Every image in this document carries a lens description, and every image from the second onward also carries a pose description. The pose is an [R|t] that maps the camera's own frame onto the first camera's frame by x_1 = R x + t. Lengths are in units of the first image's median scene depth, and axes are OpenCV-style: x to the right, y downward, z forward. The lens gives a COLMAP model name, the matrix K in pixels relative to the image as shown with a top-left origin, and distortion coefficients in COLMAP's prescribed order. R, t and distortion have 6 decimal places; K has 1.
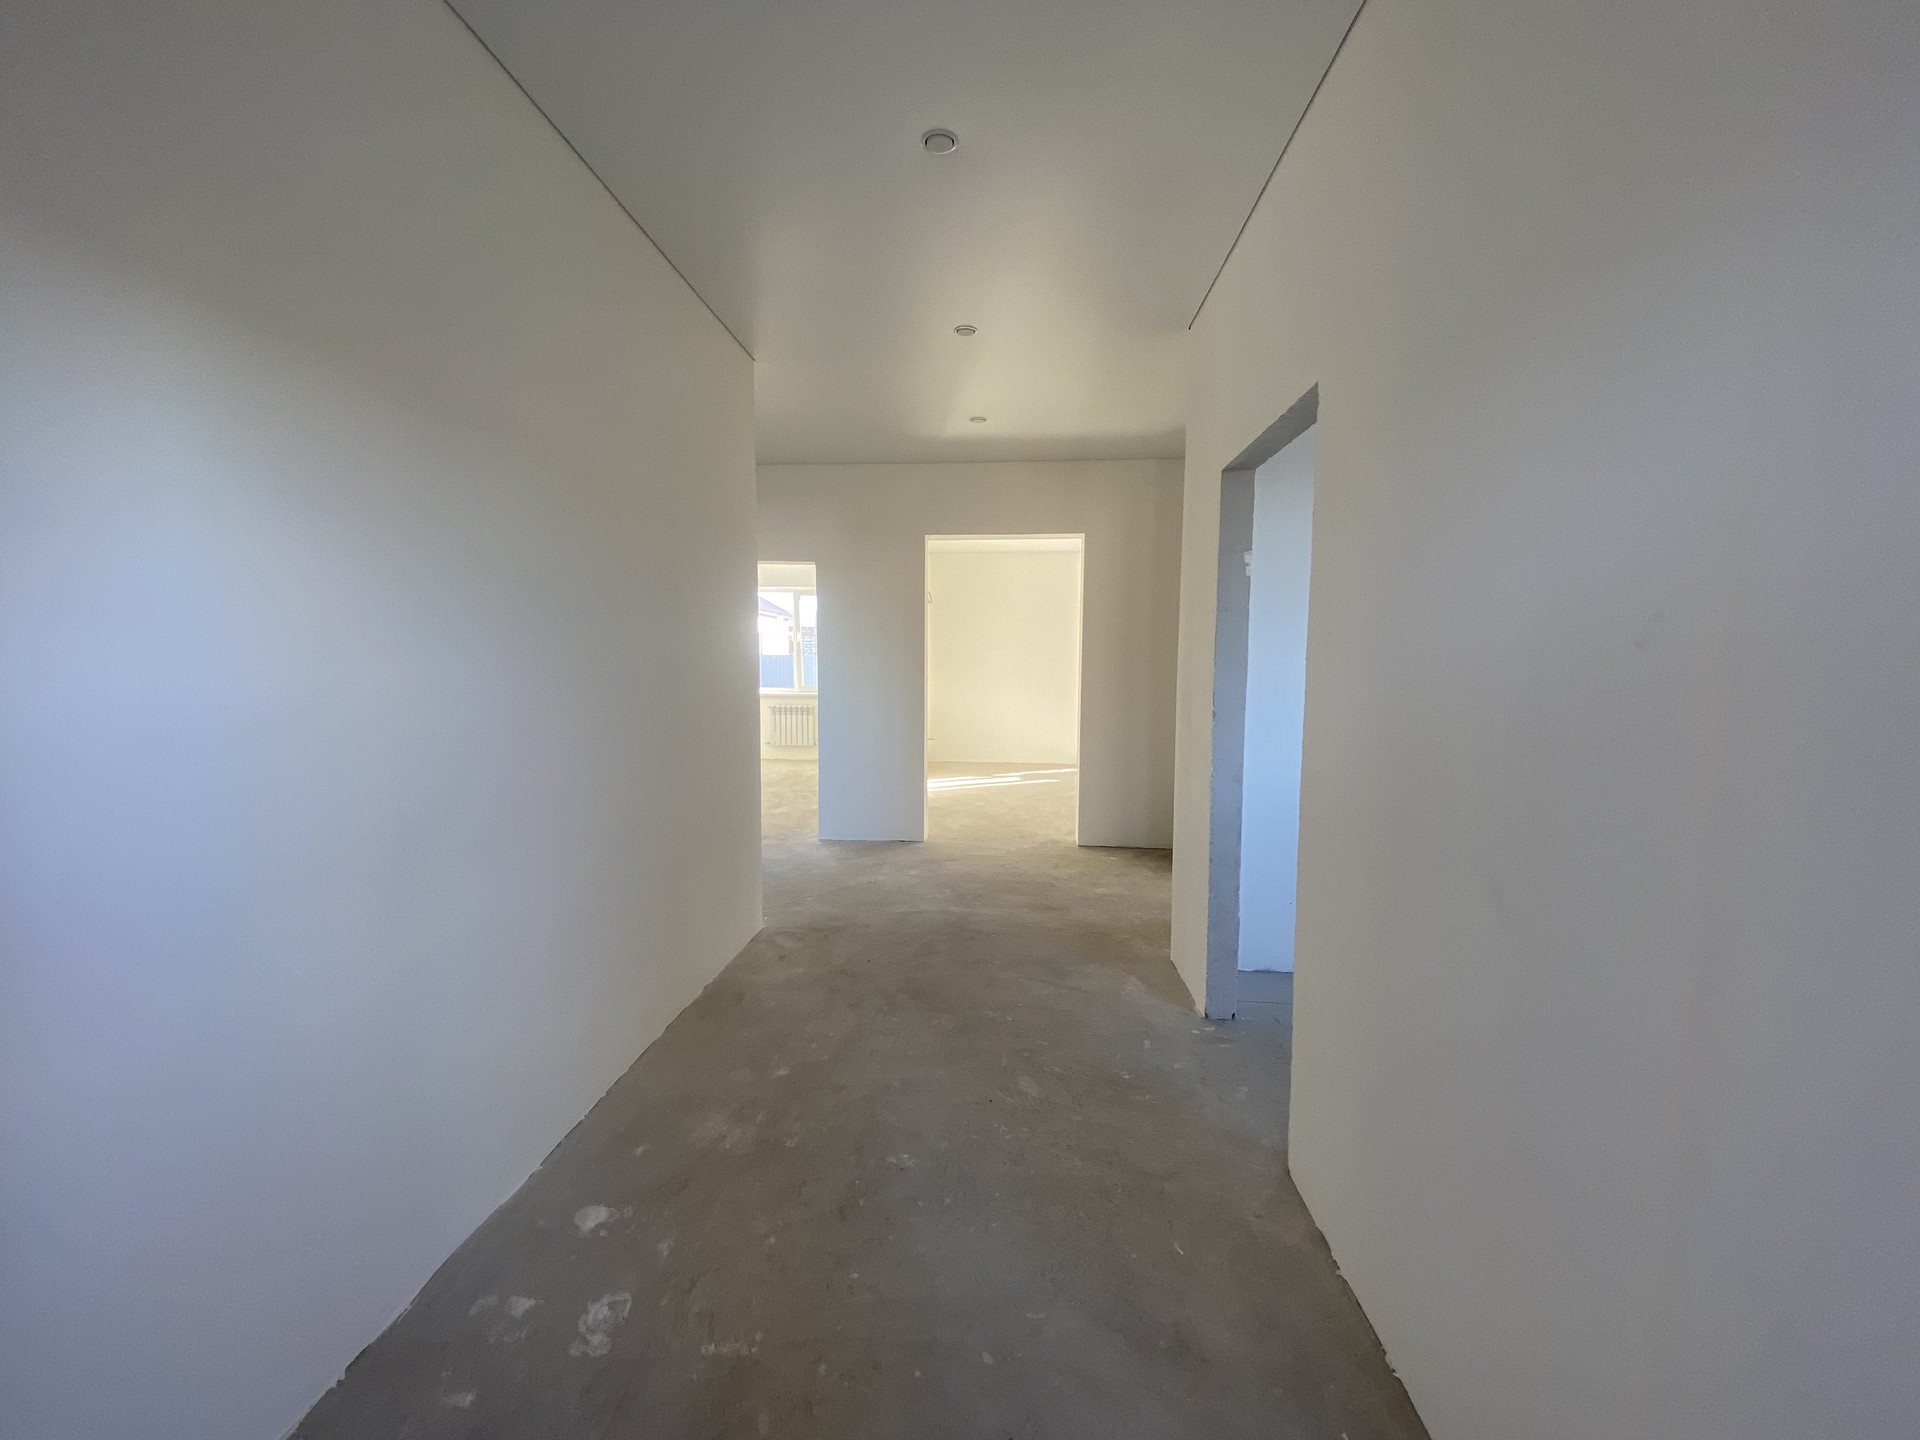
lens RADIAL K [[758.7, 0, 952.4], [0, 758.7, 722.9], [0, 0, 1]] dist [0.030858, -0.000074]
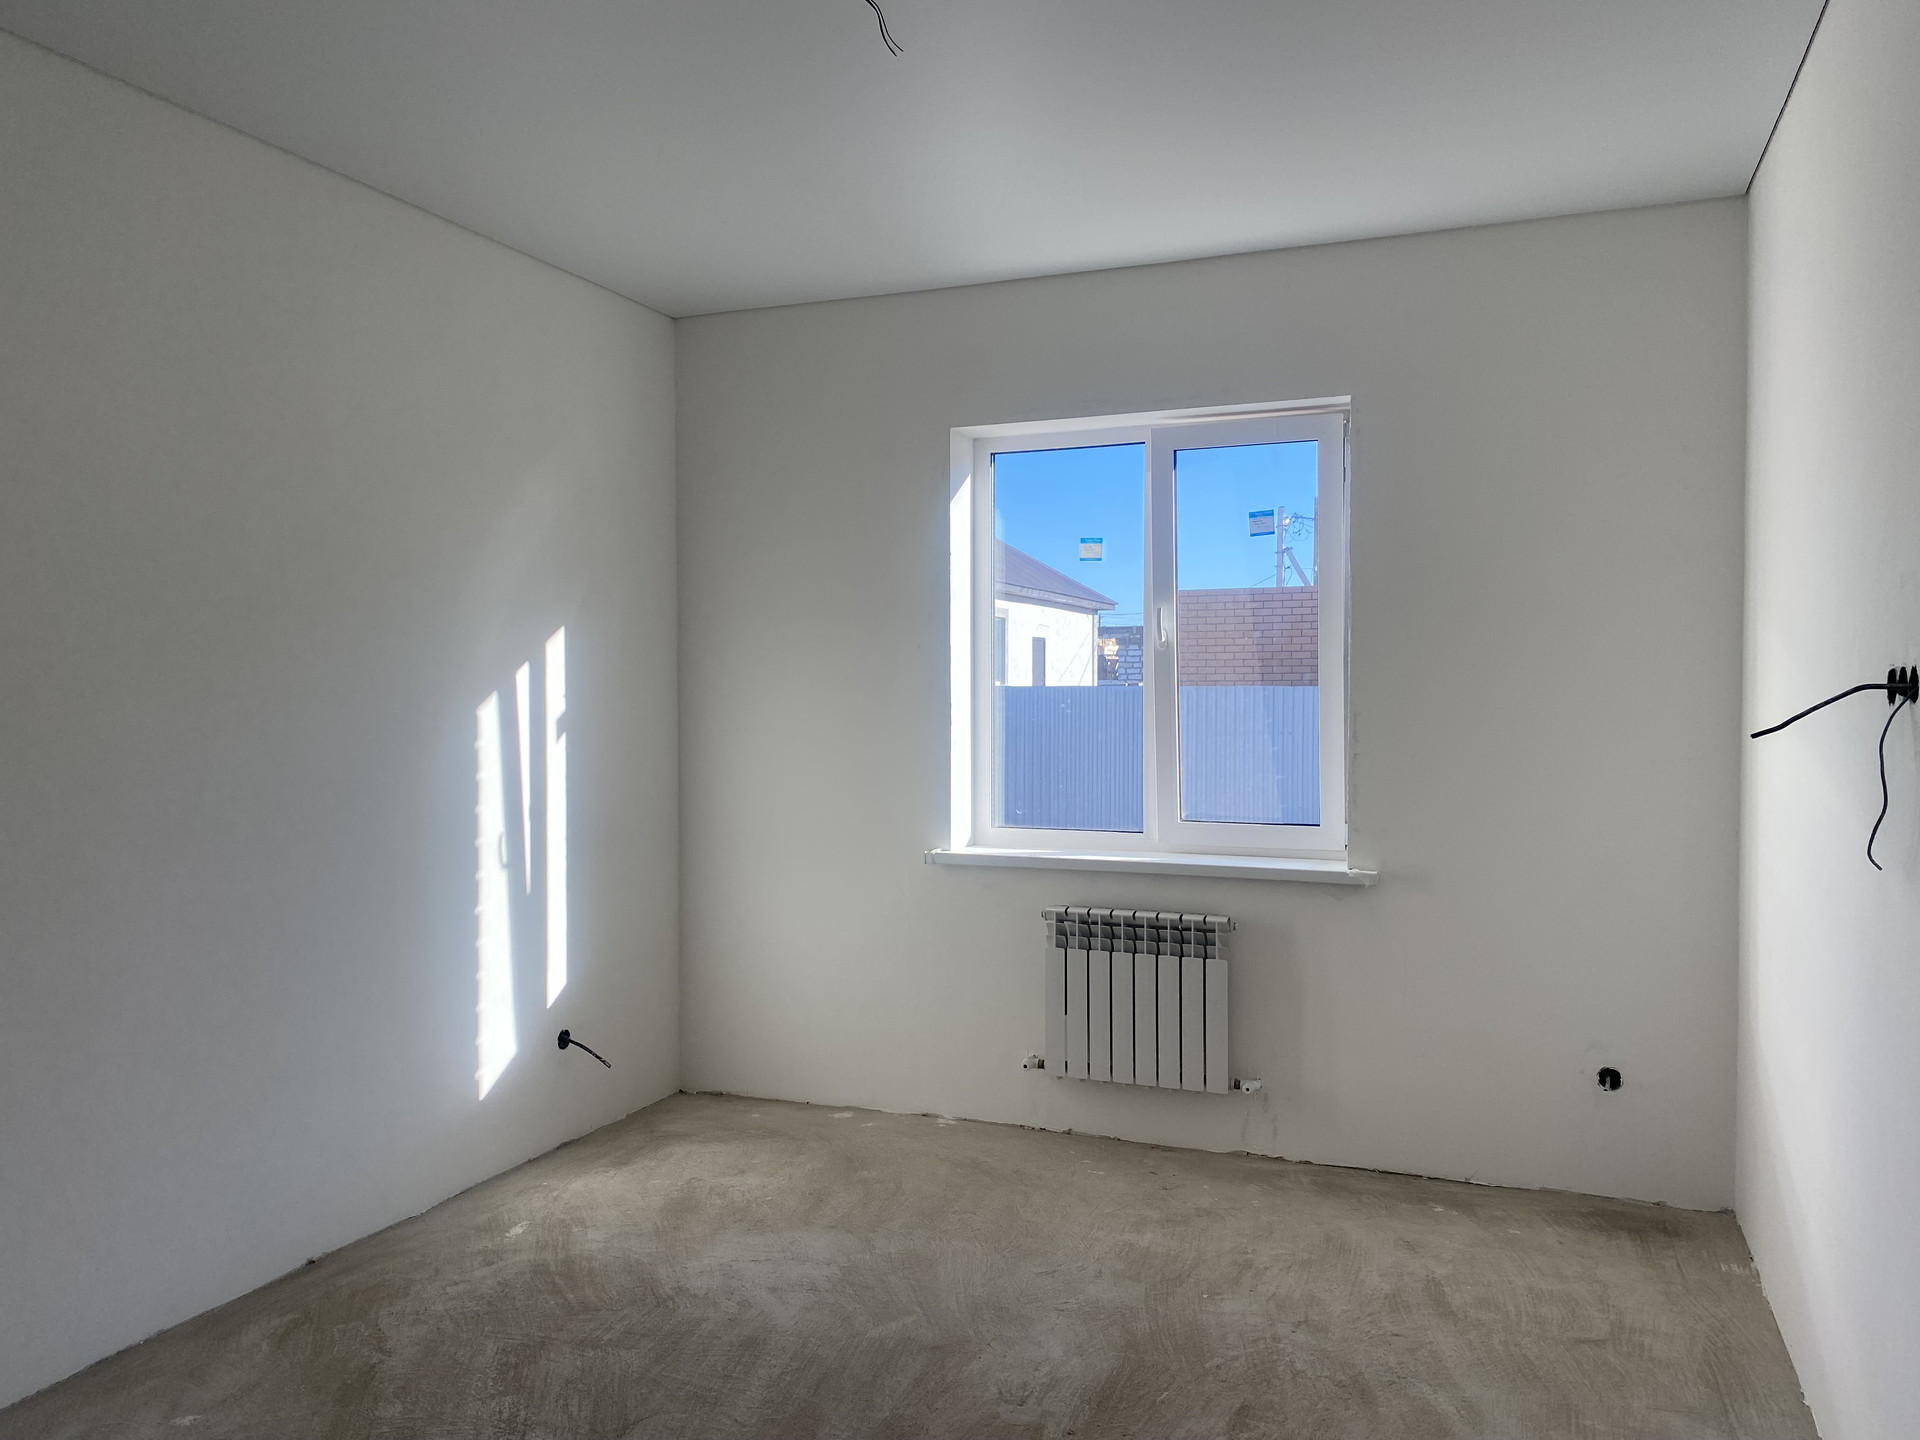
lens RADIAL K [[1441.2, 0, 955.8], [0, 1441.2, 726.1], [0, 0, 1]] dist [0.008496, -0.000104]
pose [[0.952775, 0.000669, -0.303677, -0.285596], [-0.017851, 0.998392, -0.053807, -0.123391], [0.303152, 0.056687, 0.951255, 1.227732]]
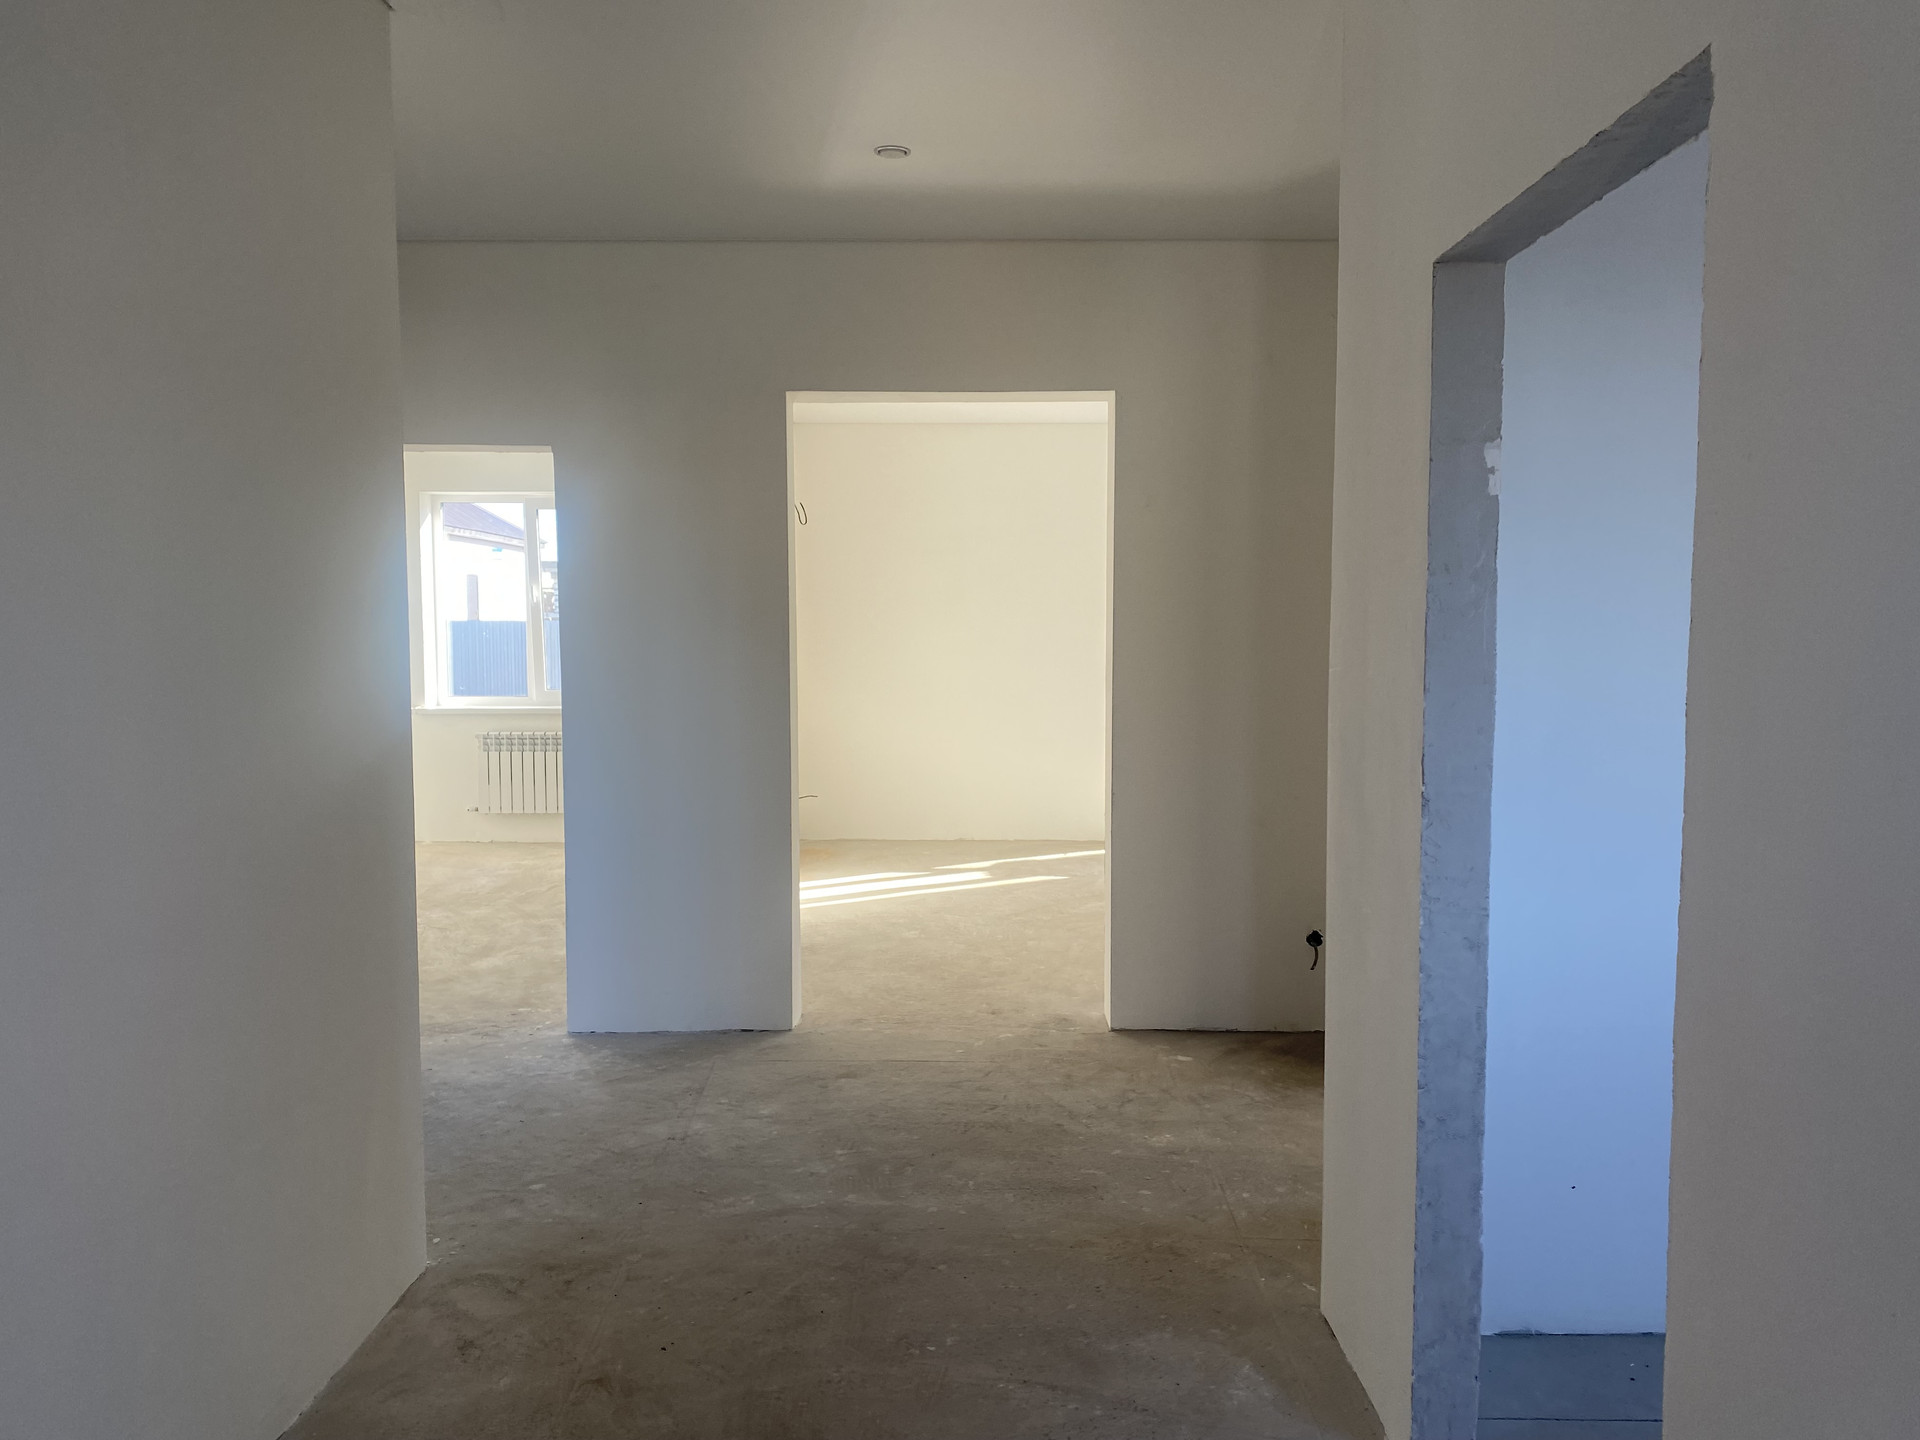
lens RADIAL K [[1441.2, 0, 955.8], [0, 1441.2, 726.1], [0, 0, 1]] dist [0.008496, -0.000104]
pose [[0.997465, -0.012457, 0.070055, 0.005682], [0.013054, 0.999882, -0.008065, -0.034572], [-0.069946, 0.008959, 0.997511, 0.111313]]
